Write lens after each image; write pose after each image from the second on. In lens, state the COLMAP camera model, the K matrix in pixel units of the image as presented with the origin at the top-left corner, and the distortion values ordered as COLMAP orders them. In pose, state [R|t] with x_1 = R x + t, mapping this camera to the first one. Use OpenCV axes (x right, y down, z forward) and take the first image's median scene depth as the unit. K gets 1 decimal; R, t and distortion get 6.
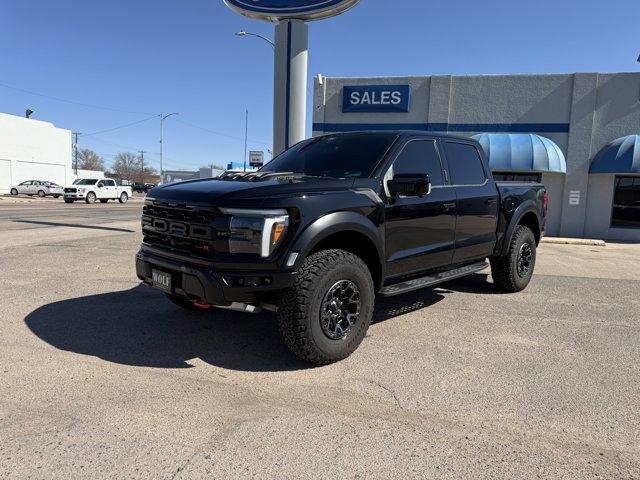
lens RADIAL K [[435.7, 0, 324.3], [0, 435.7, 241.7], [0, 0, 1]] dist [-0.002395, -0.002694]
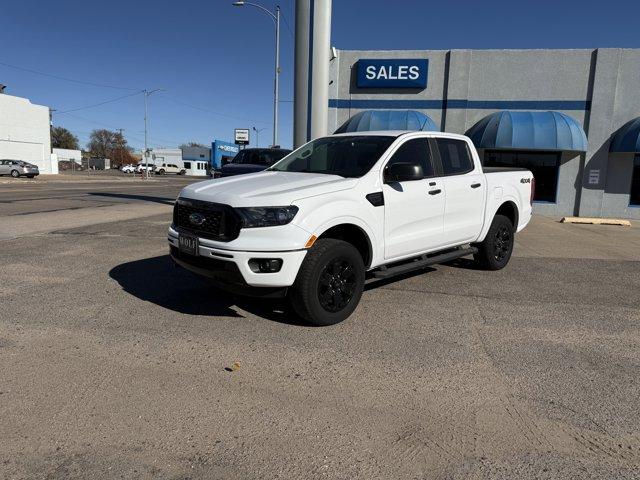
lens RADIAL K [[431.8, 0, 321.2], [0, 431.8, 236.8], [0, 0, 1]] dist [-0.002843, -0.001450]
pose [[0.998529, -0.010802, 0.053126, -0.093047], [0.008752, 0.999213, 0.038676, -0.008071], [-0.053502, -0.038154, 0.997839, 0.048698]]
